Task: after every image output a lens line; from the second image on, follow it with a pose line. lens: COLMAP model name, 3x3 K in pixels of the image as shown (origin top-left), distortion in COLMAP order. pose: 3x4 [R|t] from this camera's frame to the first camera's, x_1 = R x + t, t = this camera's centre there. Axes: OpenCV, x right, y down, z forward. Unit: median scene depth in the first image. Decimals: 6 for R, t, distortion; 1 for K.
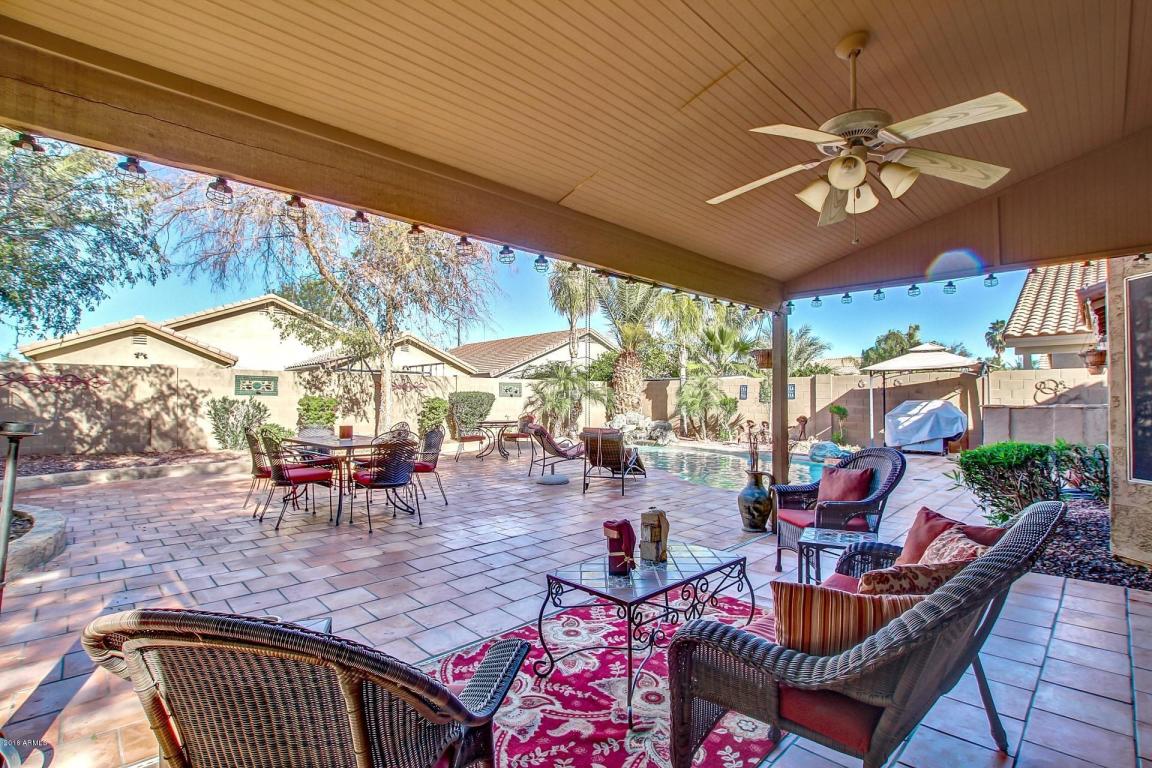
lens RADIAL K [[532.6, 0, 578.5], [0, 532.6, 390.3], [0, 0, 1]] dist [-0.029466, 0.001652]
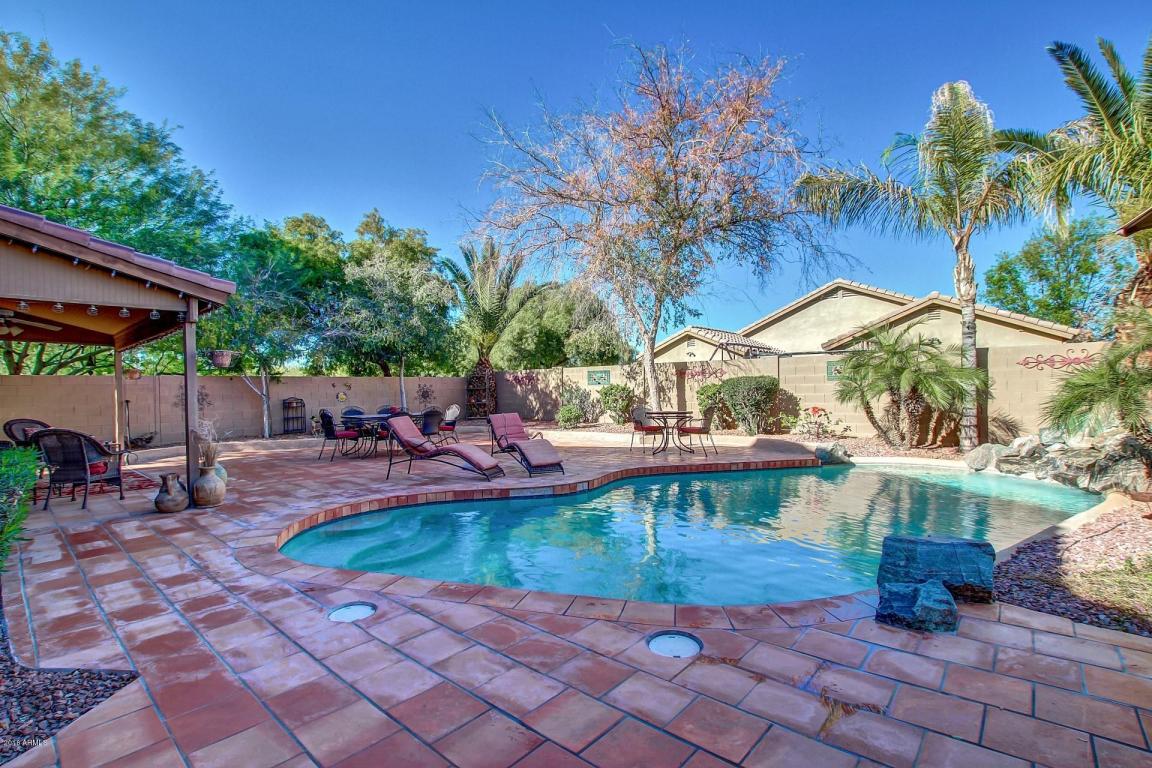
lens RADIAL K [[532.6, 0, 578.8], [0, 532.6, 384.0], [0, 0, 1]] dist [-0.029466, 0.001652]
pose [[0.088225, -0.007406, -0.996073, 0.867020], [0.035349, 0.999366, -0.004299, 0.013389], [0.995473, -0.034831, 0.088431, 0.924316]]
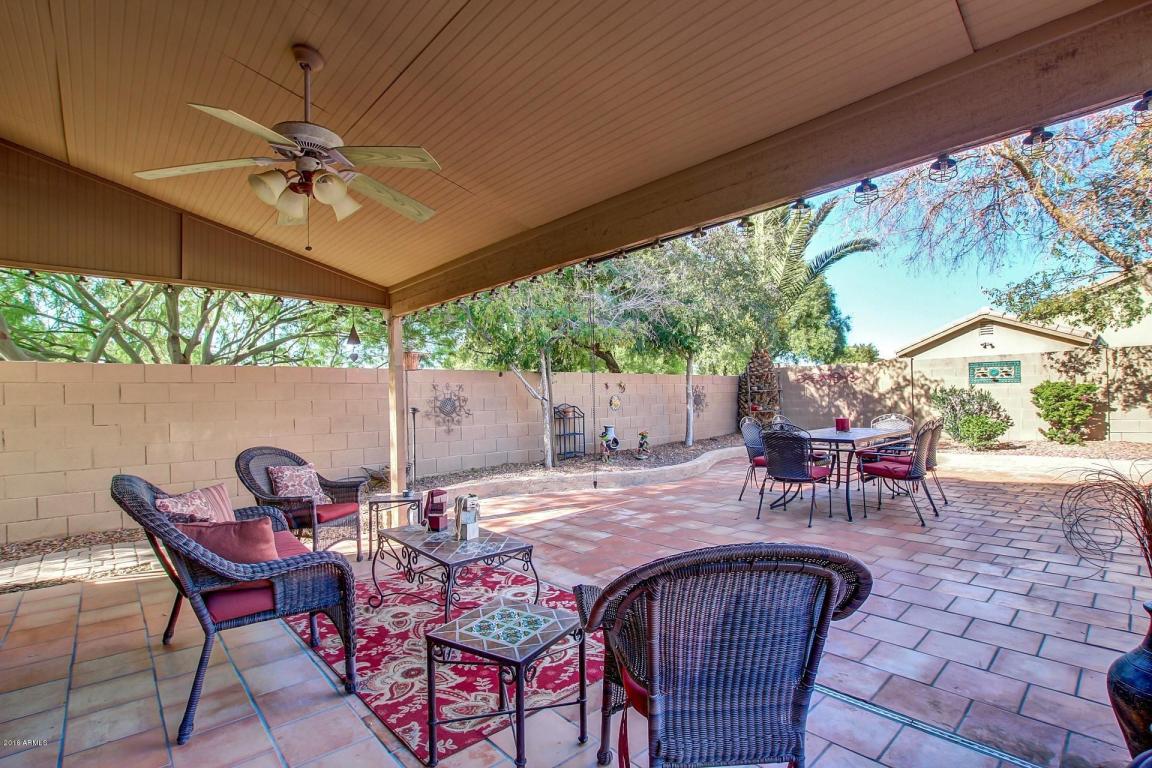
lens RADIAL K [[532.6, 0, 573.1], [0, 532.6, 390.1], [0, 0, 1]] dist [-0.029466, 0.001652]
pose [[-0.033730, -0.013079, -0.999345, 0.347082], [0.039106, 0.999131, -0.014396, 0.006768], [0.998666, -0.039566, -0.033190, 0.347583]]
